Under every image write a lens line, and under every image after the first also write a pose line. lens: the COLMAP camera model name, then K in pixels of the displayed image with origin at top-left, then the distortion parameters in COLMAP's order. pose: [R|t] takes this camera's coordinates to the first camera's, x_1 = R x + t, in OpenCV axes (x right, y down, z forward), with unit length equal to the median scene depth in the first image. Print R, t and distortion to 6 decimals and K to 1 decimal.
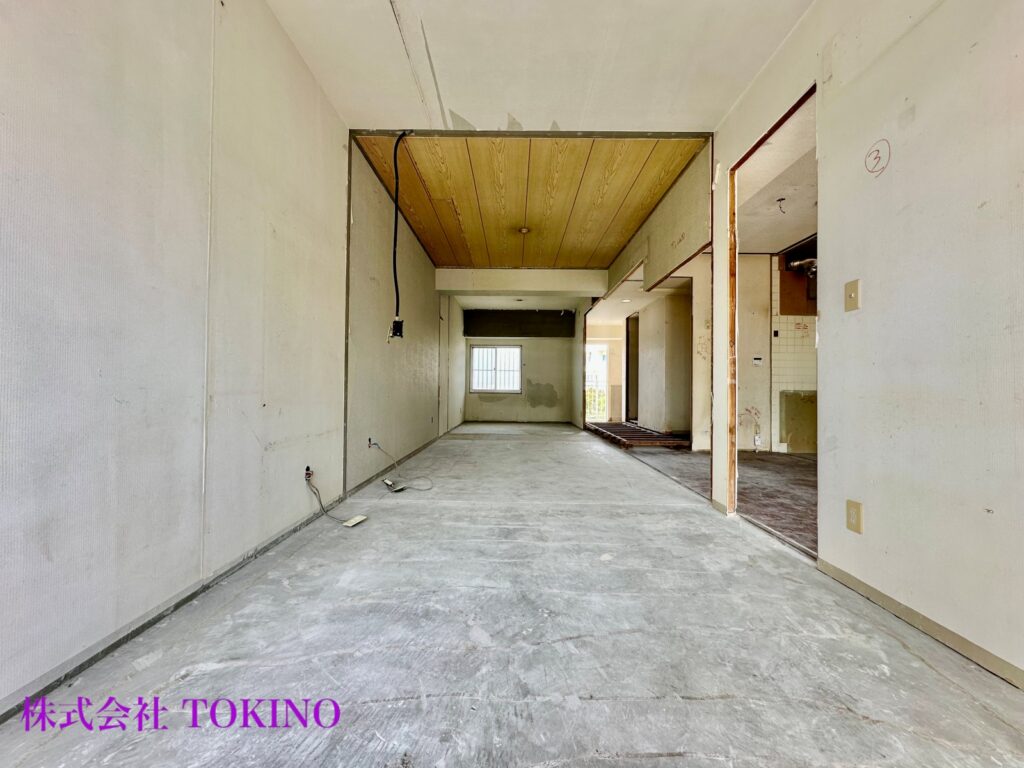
lens RADIAL K [[411.4, 0, 512.6], [0, 411.4, 384.9], [0, 0, 1]] dist [0.000718, 0.000034]
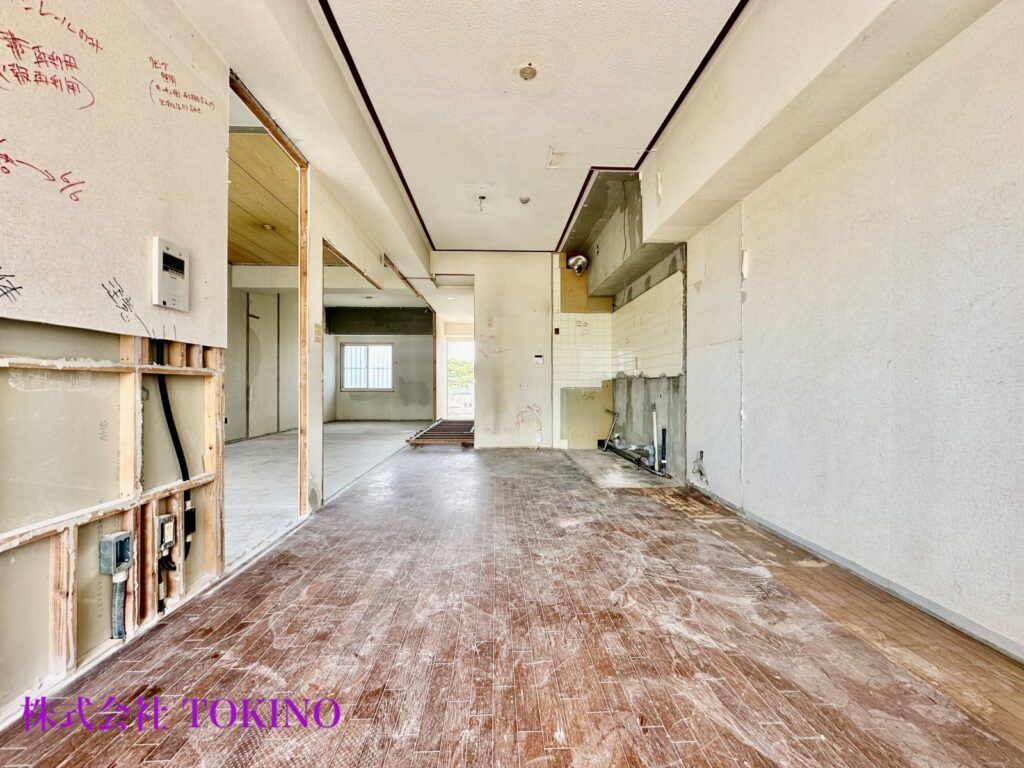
lens RADIAL K [[411.4, 0, 509.8], [0, 411.4, 385.4], [0, 0, 1]] dist [0.000718, 0.000034]
pose [[0.999303, -0.008905, 0.036253, 0.280072], [0.008538, 0.999911, 0.010271, -0.001609], [-0.036341, -0.009954, 0.999290, -0.001216]]
